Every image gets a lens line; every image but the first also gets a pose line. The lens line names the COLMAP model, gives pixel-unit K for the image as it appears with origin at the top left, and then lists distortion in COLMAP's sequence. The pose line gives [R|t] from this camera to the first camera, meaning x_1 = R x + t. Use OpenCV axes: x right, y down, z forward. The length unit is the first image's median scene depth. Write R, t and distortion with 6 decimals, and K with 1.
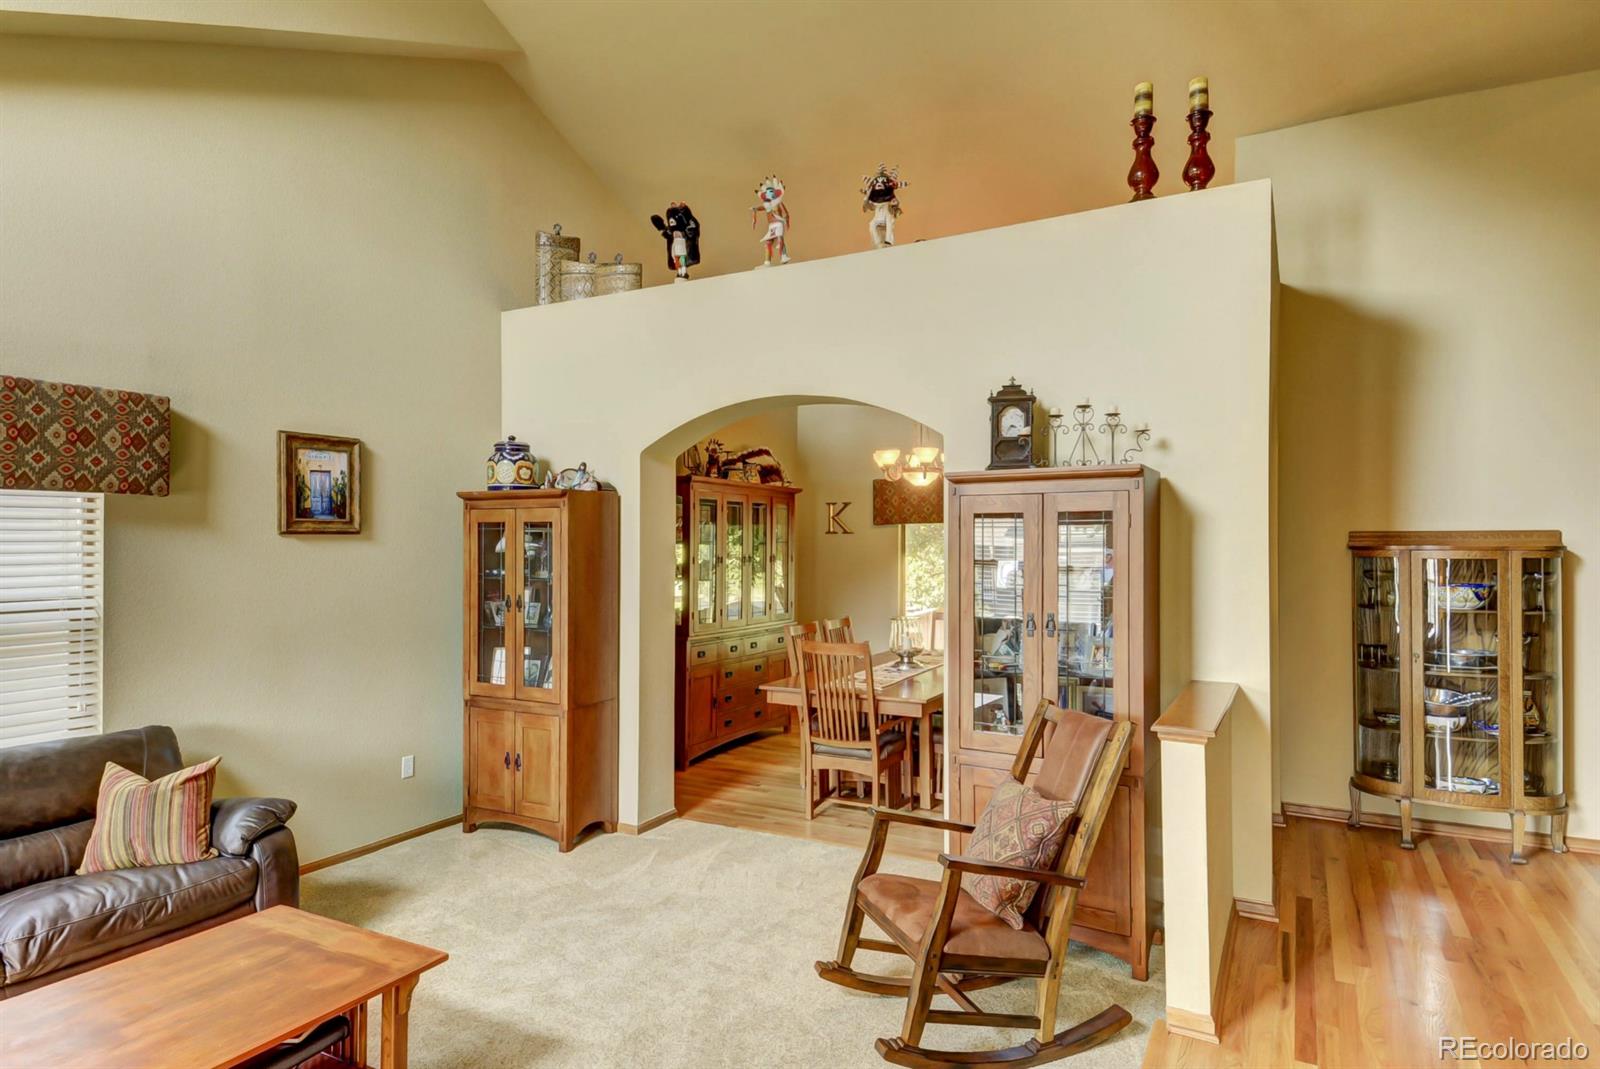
lens RADIAL K [[909.5, 0, 801.1], [0, 909.5, 550.9], [0, 0, 1]] dist [0.036938, -0.038540]
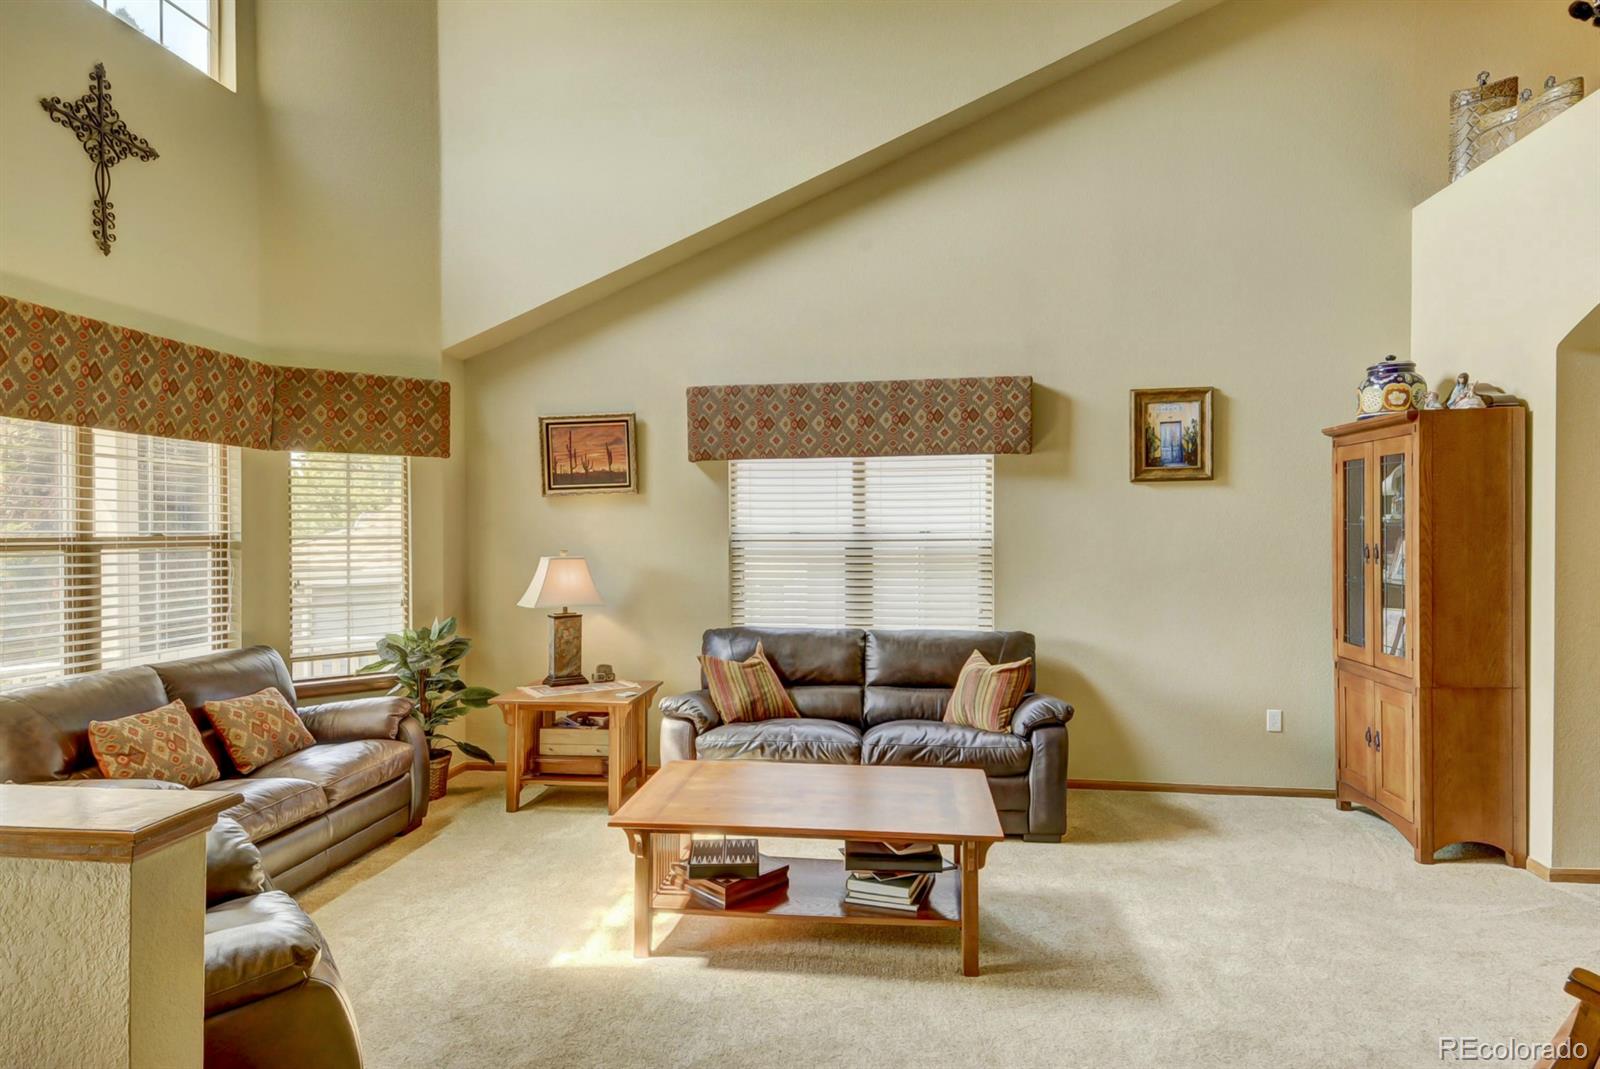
lens RADIAL K [[894.3, 0, 798.2], [0, 894.3, 543.2], [0, 0, 1]] dist [0.073345, -0.051421]
pose [[0.353737, 0.017649, -0.935178, 0.311893], [-0.001917, 0.999834, 0.018144, 0.035982], [0.935343, -0.004625, 0.353712, 0.213229]]
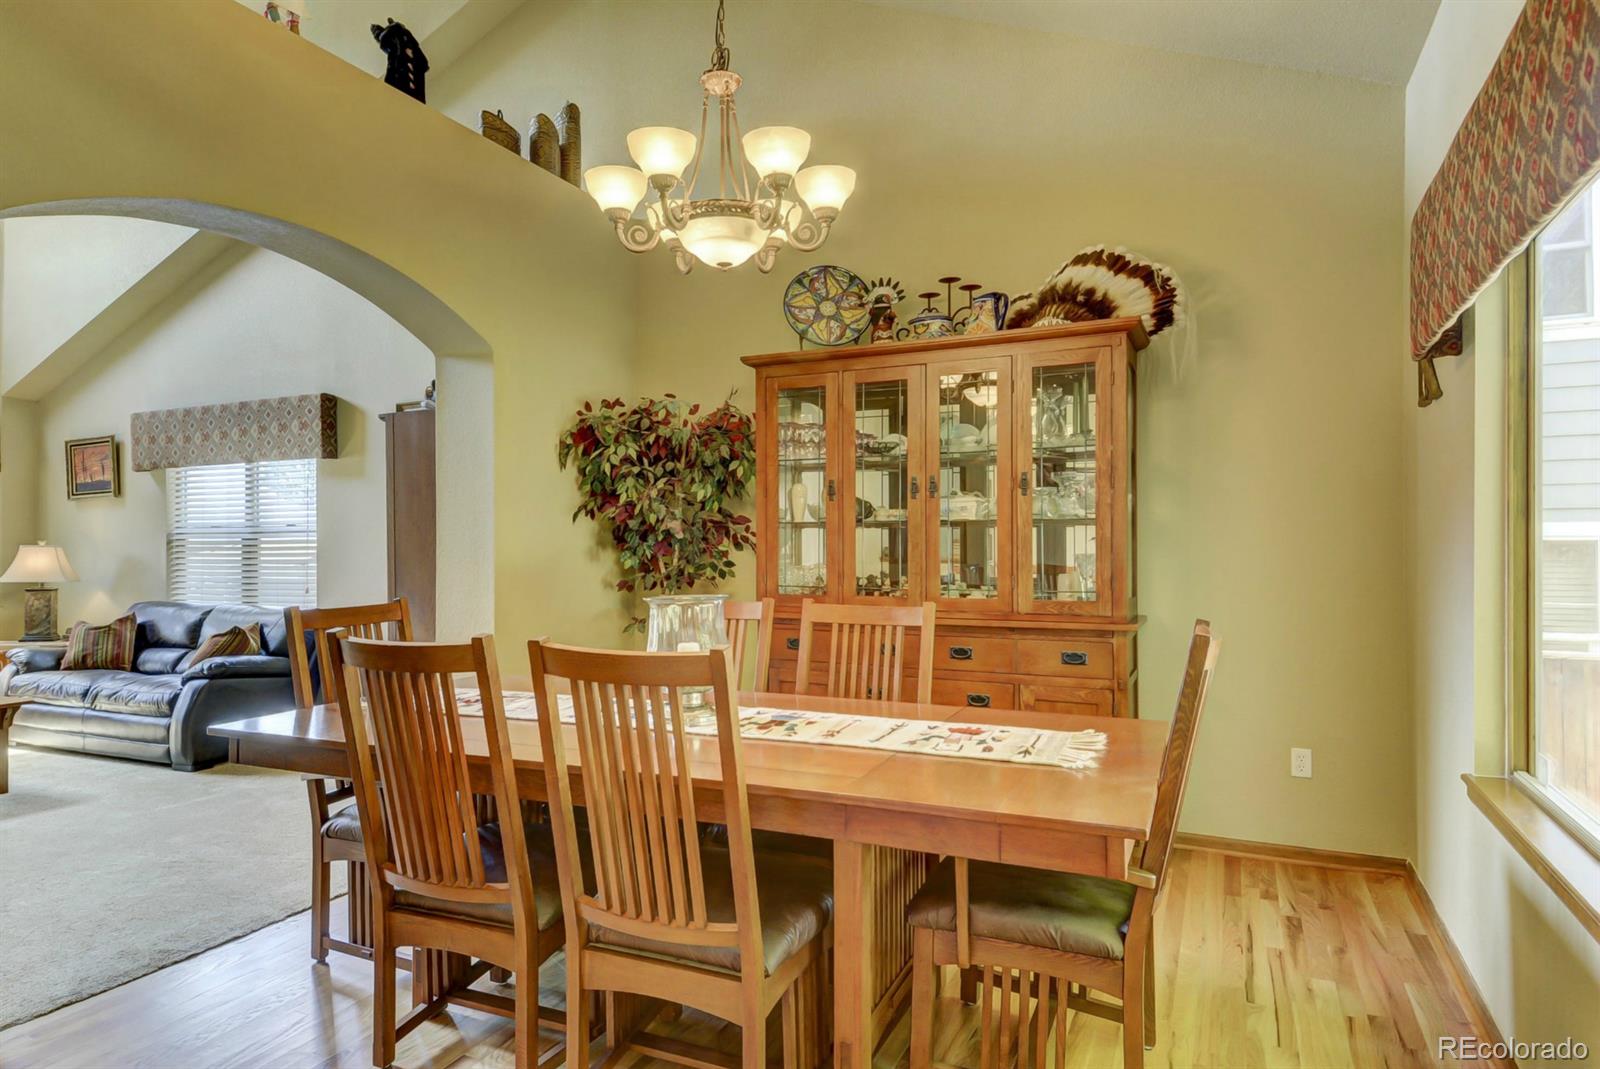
lens RADIAL K [[894.3, 0, 798.2], [0, 894.3, 543.2], [0, 0, 1]] dist [0.073345, -0.051421]
pose [[0.047602, 0.009268, -0.998823, 0.720685], [0.005461, 0.999940, 0.009538, 0.060955], [0.998851, -0.005909, 0.047548, 1.451466]]
